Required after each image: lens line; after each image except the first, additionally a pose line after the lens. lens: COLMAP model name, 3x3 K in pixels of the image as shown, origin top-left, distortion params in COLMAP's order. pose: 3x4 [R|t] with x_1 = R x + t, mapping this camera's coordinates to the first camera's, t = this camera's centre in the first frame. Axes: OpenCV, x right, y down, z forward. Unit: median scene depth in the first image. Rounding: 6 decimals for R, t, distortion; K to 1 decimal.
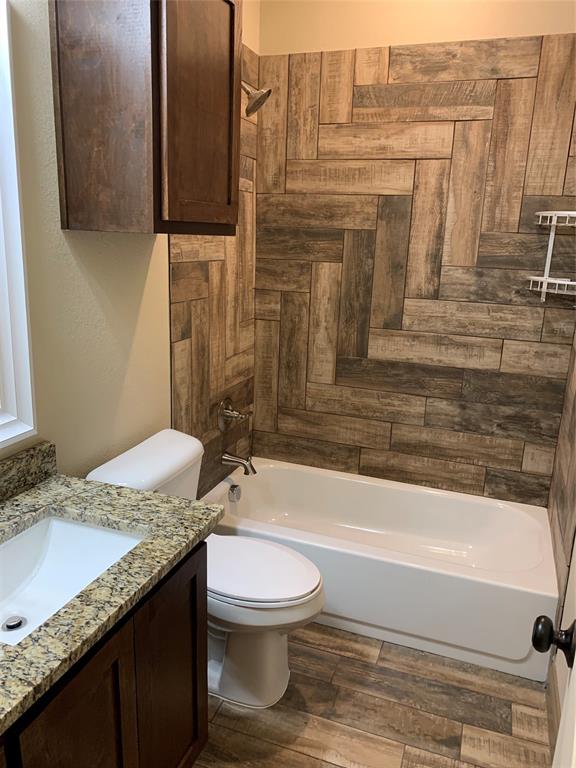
lens RADIAL K [[585.5, 0, 289.7], [0, 585.5, 367.8], [0, 0, 1]] dist [0.013051, -0.009314]
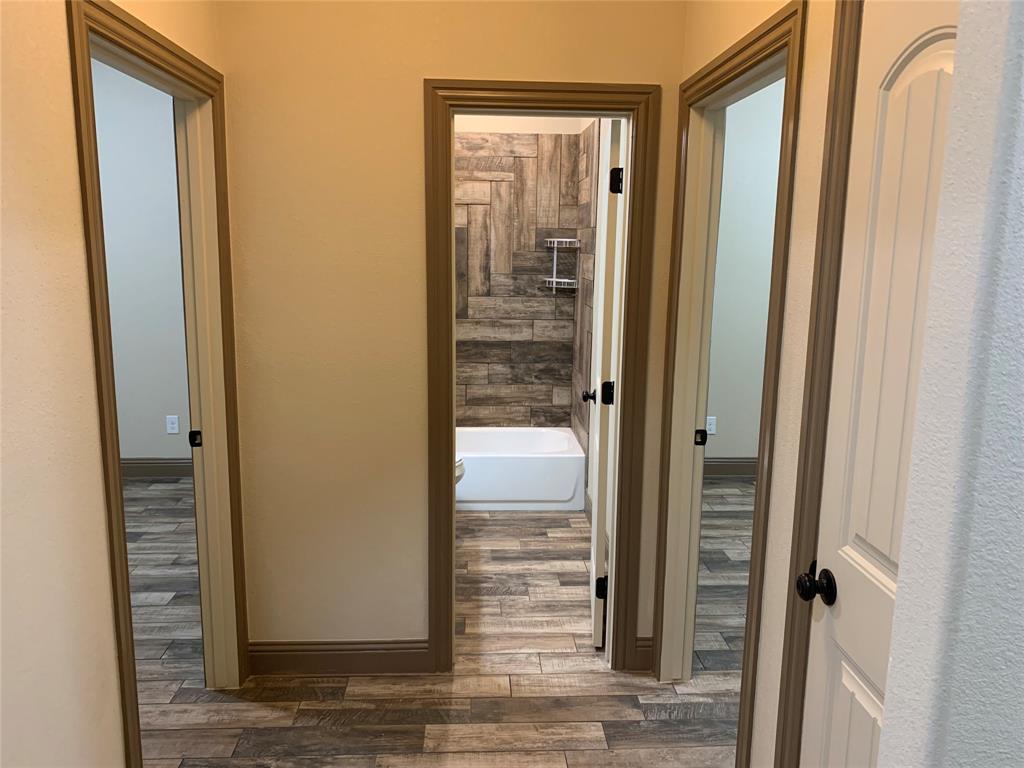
lens RADIAL K [[780.6, 0, 510.7], [0, 780.6, 383.8], [0, 0, 1]] dist [0.013051, -0.009314]
pose [[0.916150, -0.085933, 0.391516, -0.513485], [0.107246, 0.993690, -0.032854, 0.181881], [-0.386222, 0.072088, 0.919585, -0.861720]]
